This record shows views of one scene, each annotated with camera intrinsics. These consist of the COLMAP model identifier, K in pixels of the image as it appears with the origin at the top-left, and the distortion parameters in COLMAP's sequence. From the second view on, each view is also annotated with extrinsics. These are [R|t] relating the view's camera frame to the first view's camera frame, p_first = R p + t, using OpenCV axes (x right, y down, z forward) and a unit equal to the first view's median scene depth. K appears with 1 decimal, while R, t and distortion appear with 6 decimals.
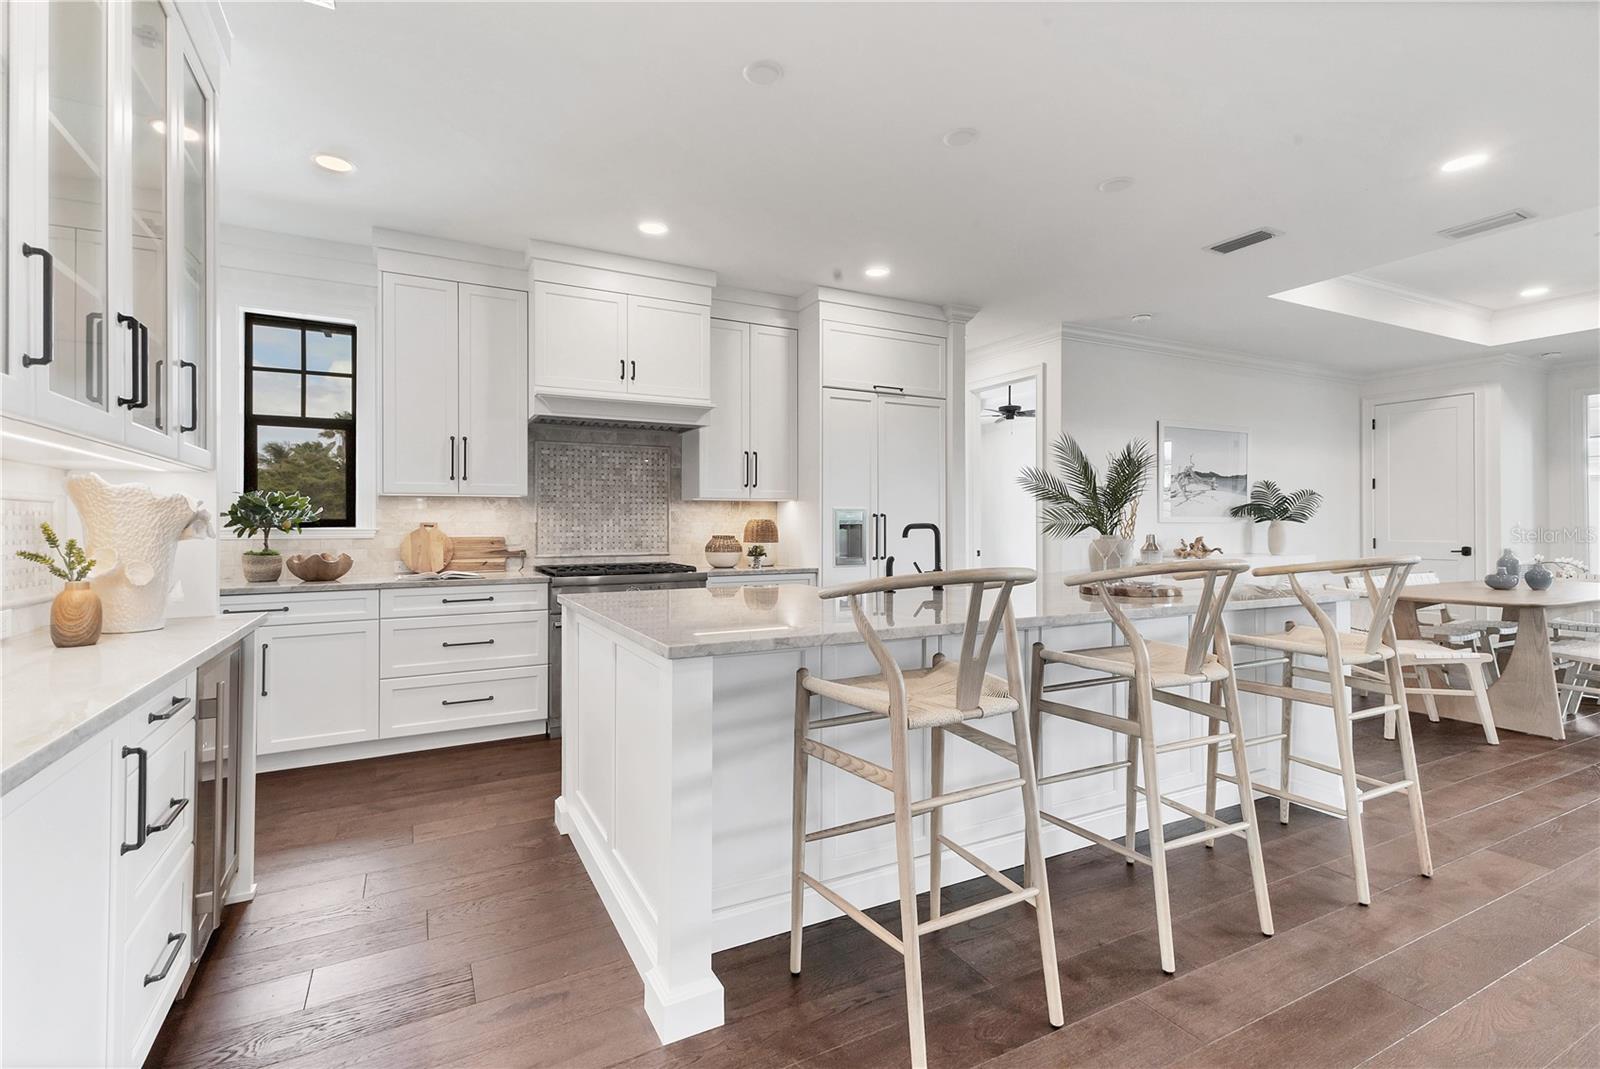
lens RADIAL K [[716.7, 0, 799.5], [0, 716.7, 511.2], [0, 0, 1]] dist [0.013799, 0.000194]
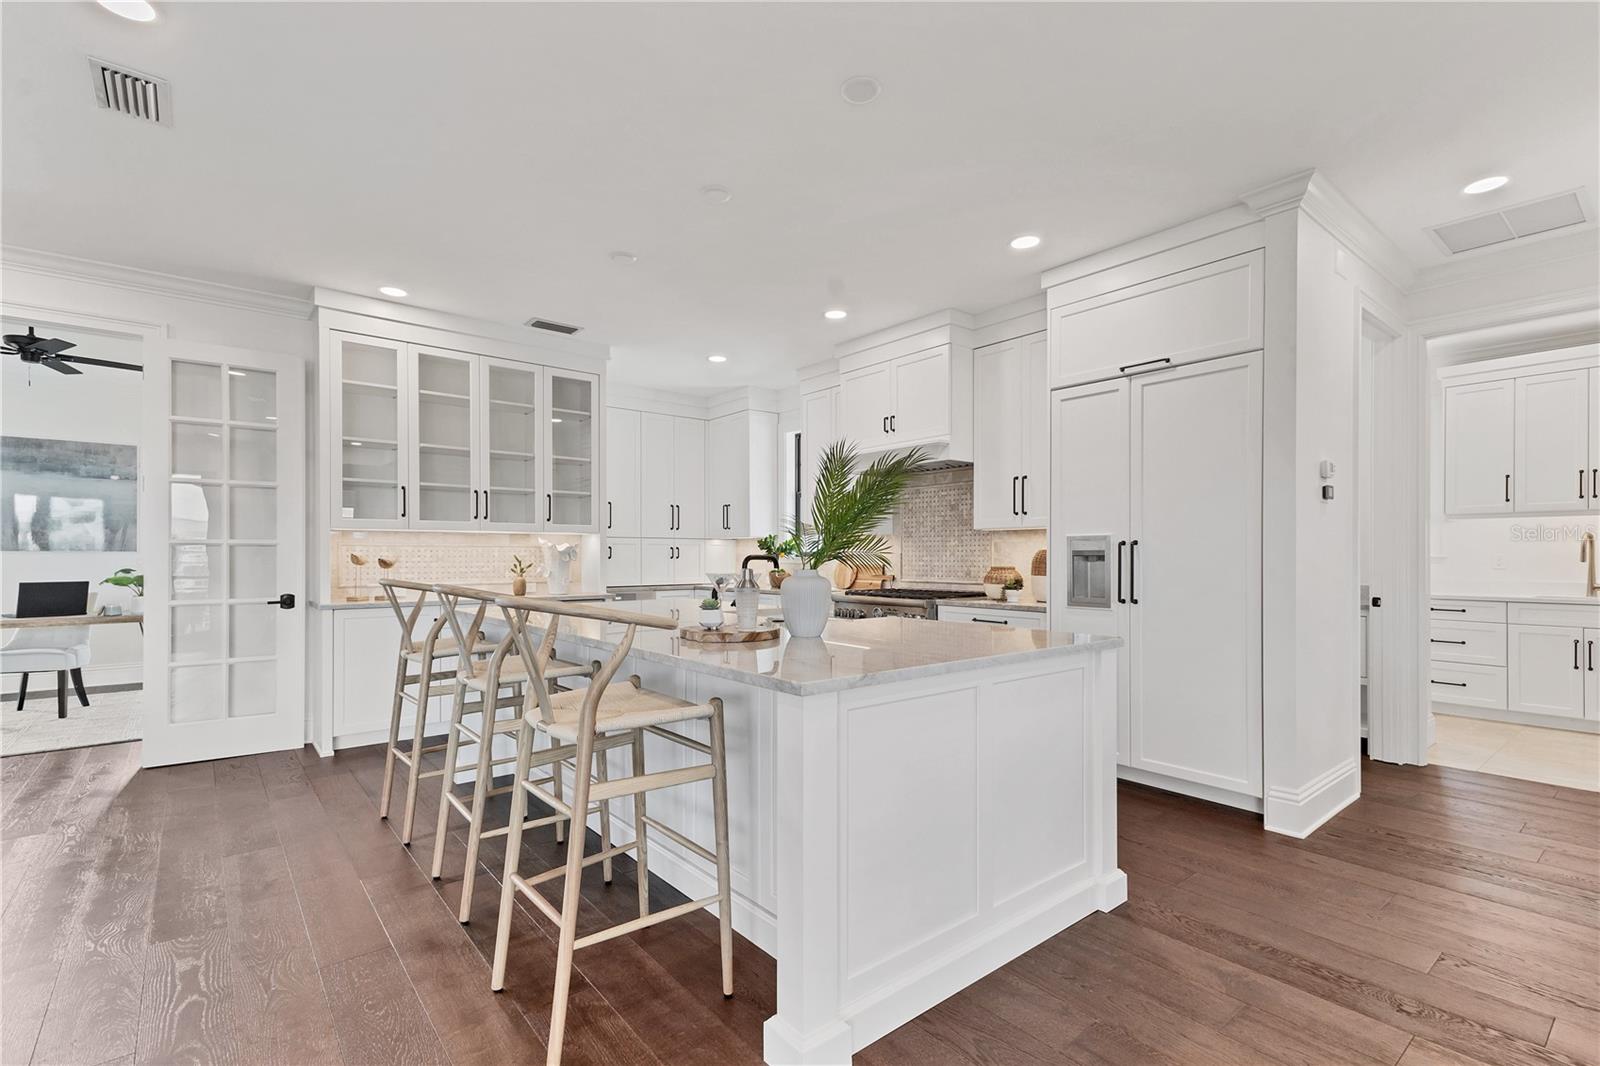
lens RADIAL K [[737.6, 0, 792.8], [0, 737.6, 561.8], [0, 0, 1]] dist [-0.000229, -0.000132]
pose [[0.193221, 0.010147, -0.981103, 0.875261], [0.017406, 0.999754, 0.013768, 0.009197], [0.981001, -0.019738, 0.192997, 0.575873]]
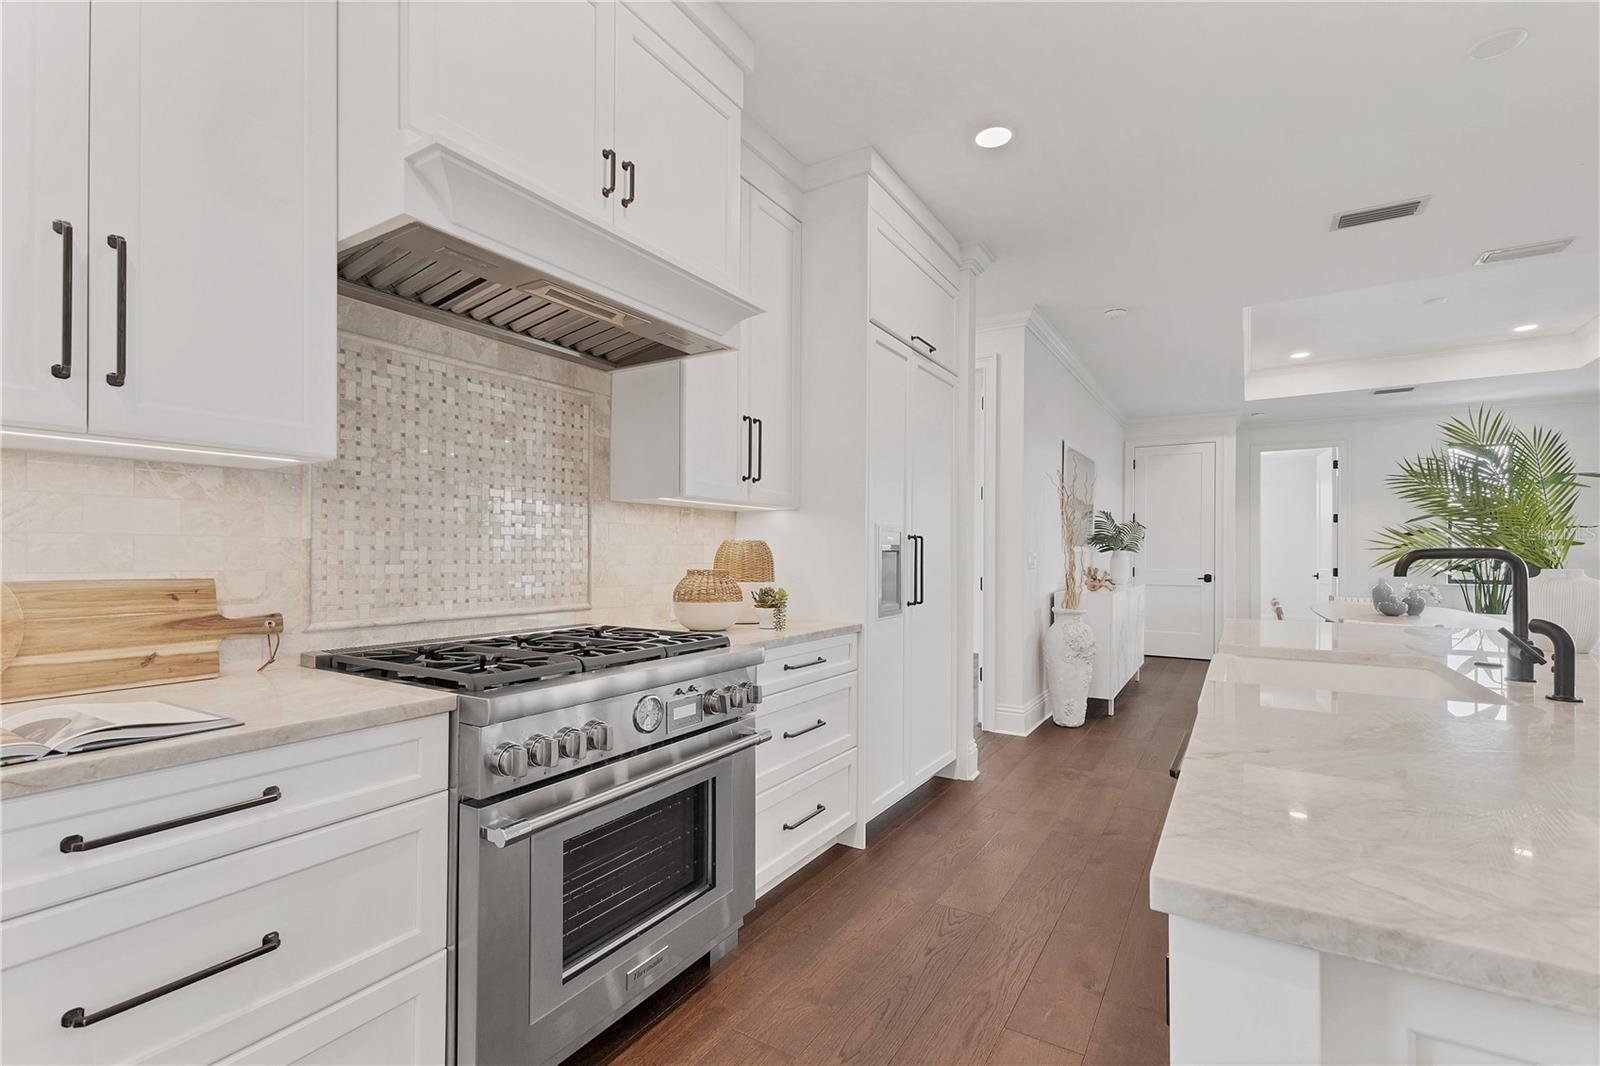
lens RADIAL K [[709.1, 0, 793.3], [0, 709.1, 541.1], [0, 0, 1]] dist [0.011686, -0.000147]
pose [[0.865096, 0.014754, 0.501390, -0.340317], [-0.015457, 0.999877, -0.002753, 0.014354], [-0.501368, -0.005368, 0.865217, 0.557563]]
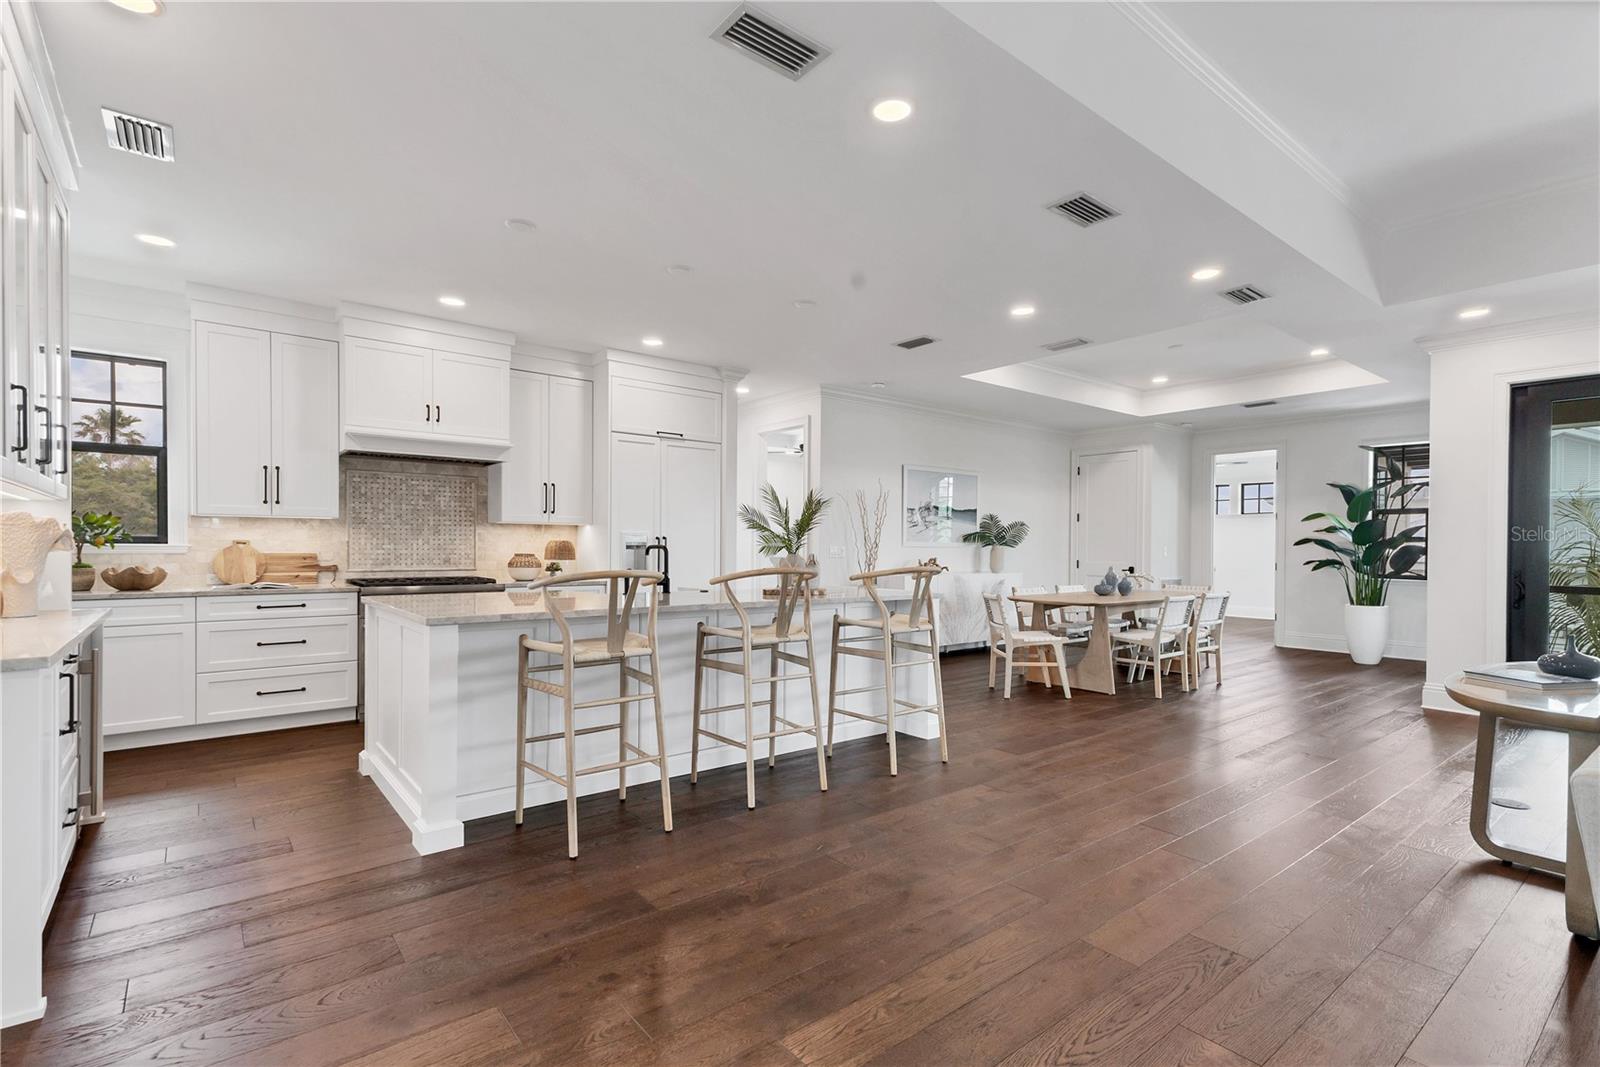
lens RADIAL K [[728.6, 0, 807.5], [0, 728.6, 542.5], [0, 0, 1]] dist [0.017389, -0.000566]
pose [[0.980280, 0.010313, 0.197346, 0.123113], [-0.013101, 0.999832, 0.012827, -0.006705], [-0.197181, -0.015159, 0.980250, -0.295682]]
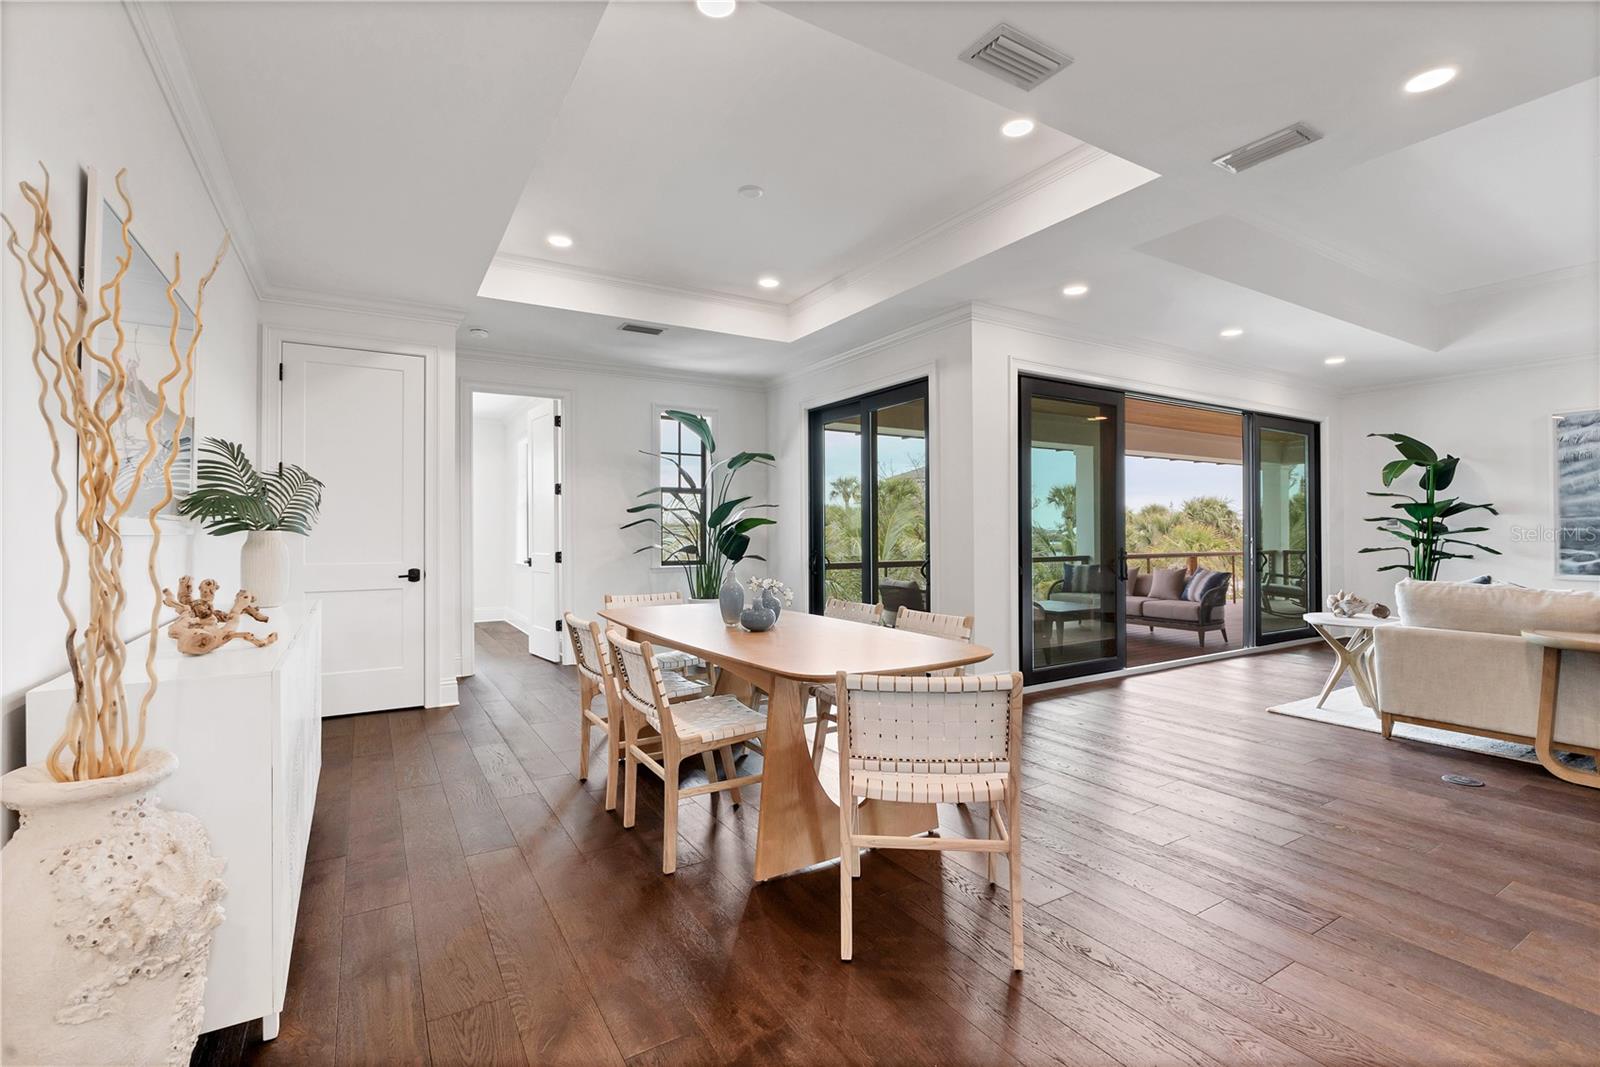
lens RADIAL K [[715.8, 0, 800.0], [0, 715.8, 533.5], [0, 0, 1]] dist [0.001167, 0.000338]
pose [[-0.064566, 0.002278, 0.997911, 0.298411], [-0.012447, 0.999918, -0.003088, 0.018155], [-0.997836, -0.012621, -0.064533, 1.047918]]
